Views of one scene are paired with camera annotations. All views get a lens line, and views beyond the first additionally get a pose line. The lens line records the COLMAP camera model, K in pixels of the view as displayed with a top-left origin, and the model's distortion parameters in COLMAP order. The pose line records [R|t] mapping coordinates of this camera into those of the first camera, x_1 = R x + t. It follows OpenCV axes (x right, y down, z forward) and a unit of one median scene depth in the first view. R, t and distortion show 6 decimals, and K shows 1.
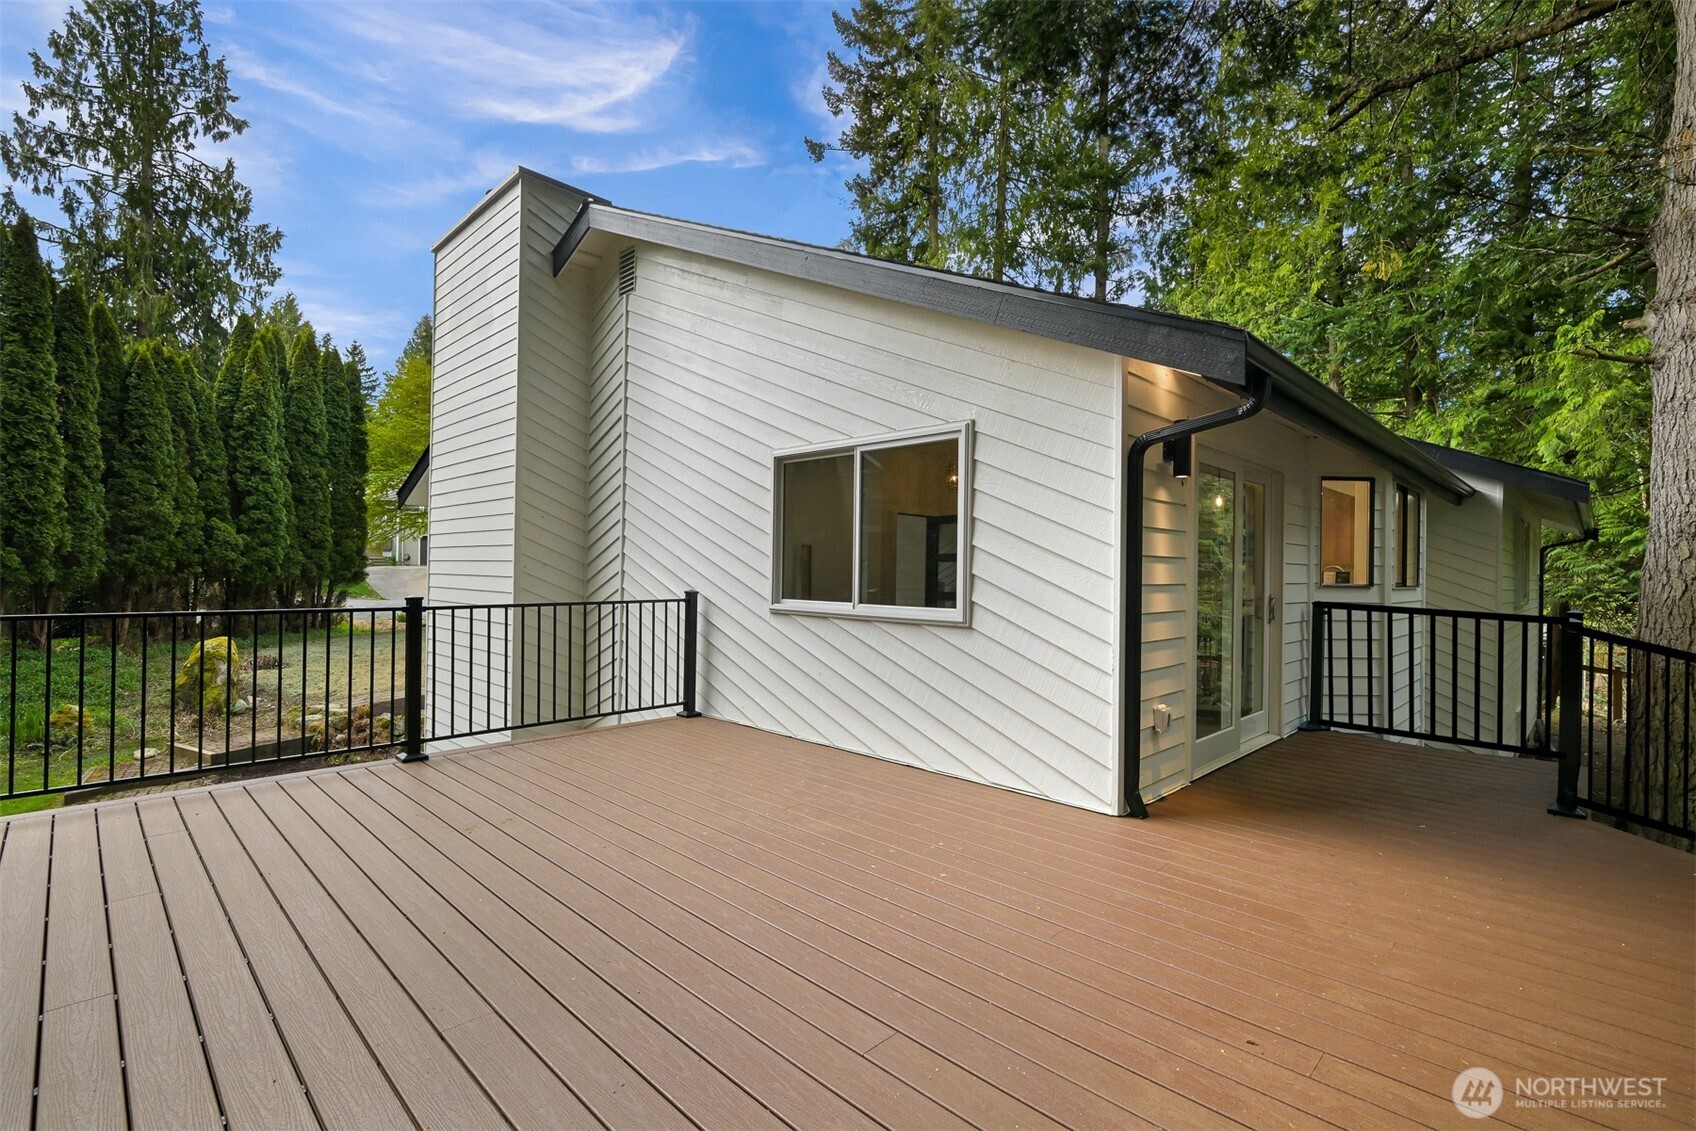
lens RADIAL K [[776.5, 0, 848.0], [0, 776.5, 565.5], [0, 0, 1]] dist [0.000101, -0.000004]
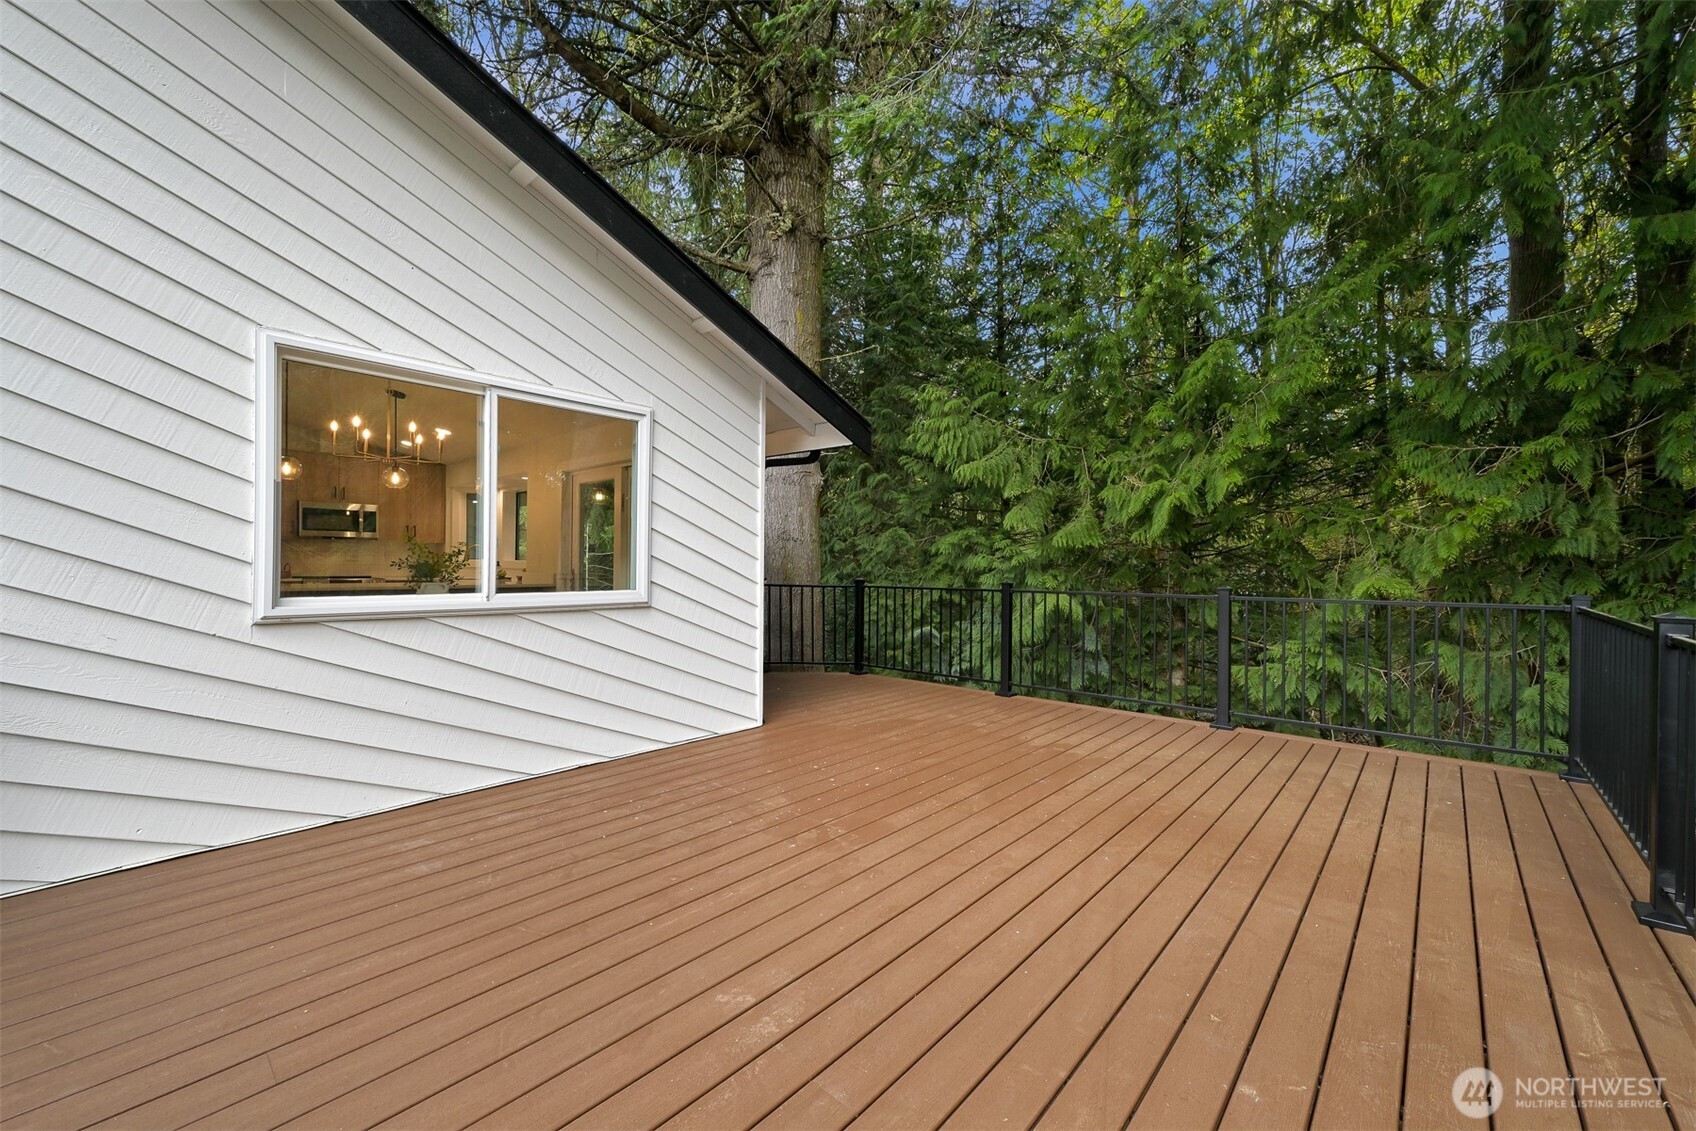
lens RADIAL K [[660.8, 0, 848.0], [0, 660.8, 565.5], [0, 0, 1]] dist [-0.000565, -0.000041]
pose [[-0.038586, -0.022629, 0.998999, -0.706735], [-0.022041, 0.999520, 0.021790, -0.001025], [-0.999012, -0.021178, -0.039066, 0.733079]]
